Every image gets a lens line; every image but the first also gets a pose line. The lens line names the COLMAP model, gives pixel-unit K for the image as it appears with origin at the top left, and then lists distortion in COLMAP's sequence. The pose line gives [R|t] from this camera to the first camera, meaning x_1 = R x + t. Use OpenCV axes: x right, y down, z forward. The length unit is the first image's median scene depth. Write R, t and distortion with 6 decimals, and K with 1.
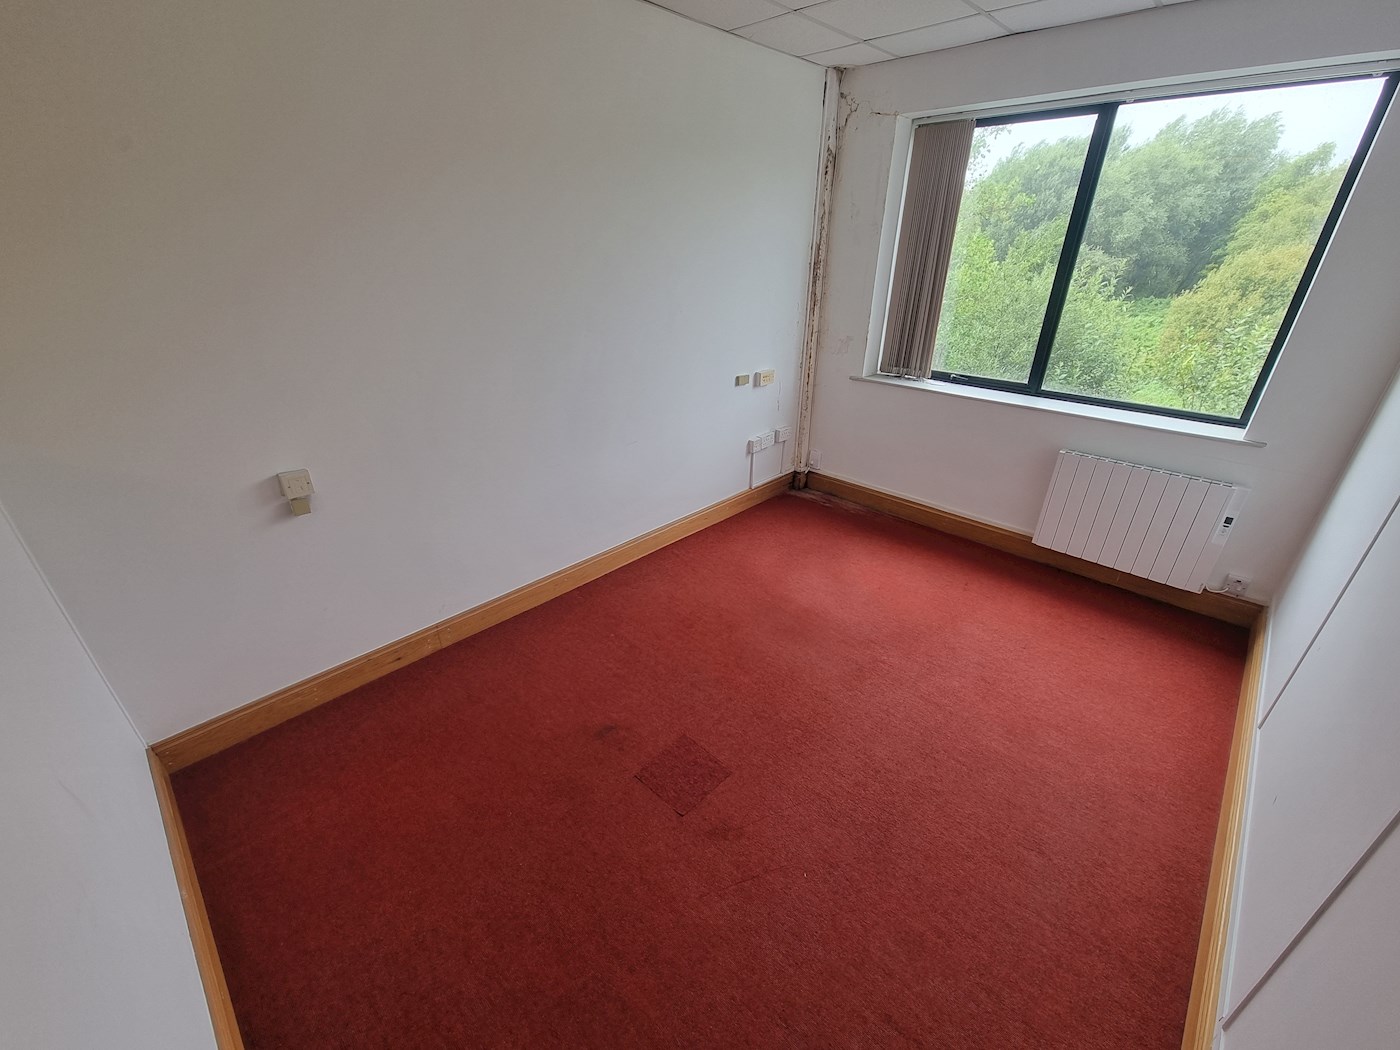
lens RADIAL K [[577.4, 0, 707.5], [0, 577.4, 549.9], [0, 0, 1]] dist [-0.003616, 0.000168]
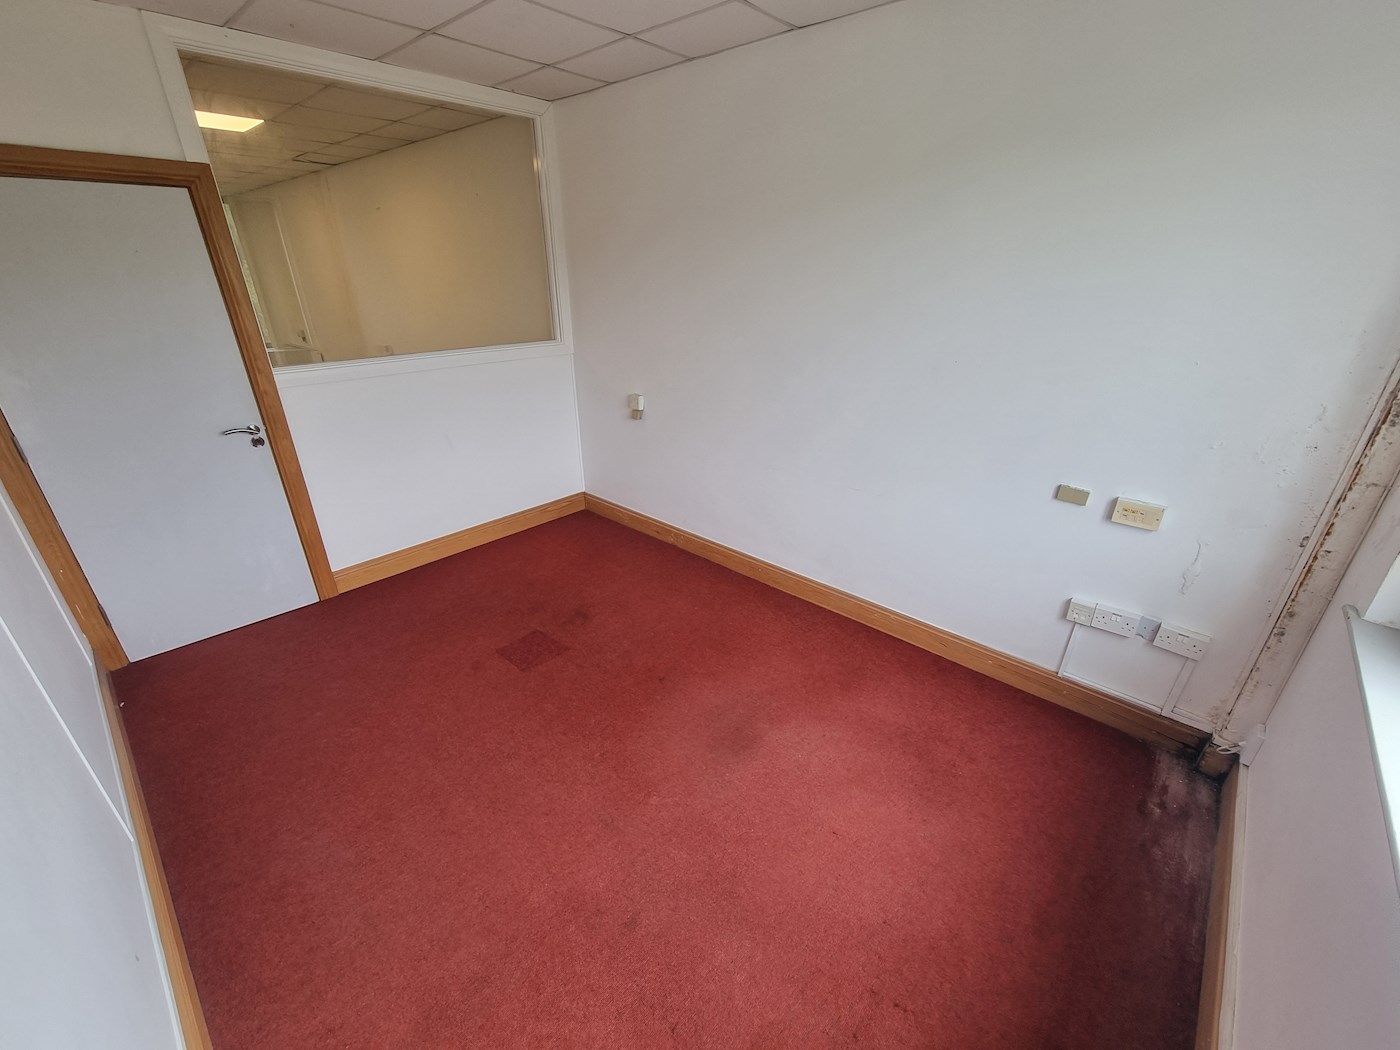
lens RADIAL K [[577.4, 0, 707.0], [0, 577.4, 540.4], [0, 0, 1]] dist [-0.003616, 0.000168]
pose [[0.022524, 0.423446, -0.905641, 0.685888], [-0.471786, 0.803162, 0.363797, -0.327528], [0.881425, 0.419074, 0.217867, 0.607053]]
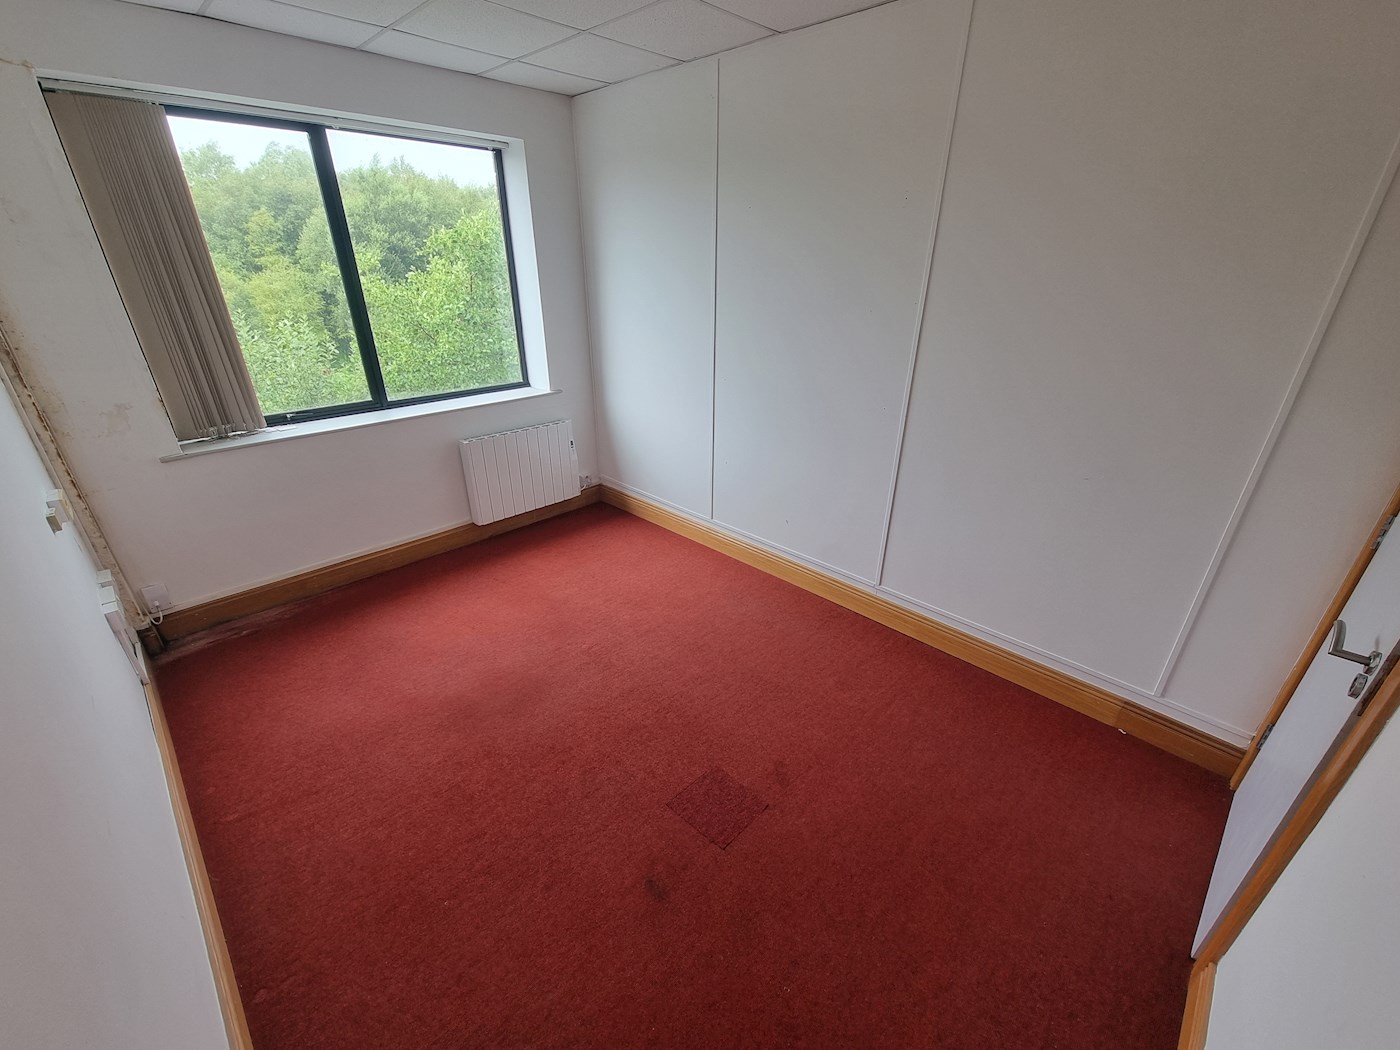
lens RADIAL K [[577.4, 0, 700.5], [0, 577.4, 547.4], [0, 0, 1]] dist [-0.003616, 0.000168]
pose [[0.015681, -0.454824, 0.890443, -0.453025], [0.463951, 0.792189, 0.396467, -0.228576], [-0.885722, 0.406905, 0.223438, 0.399274]]
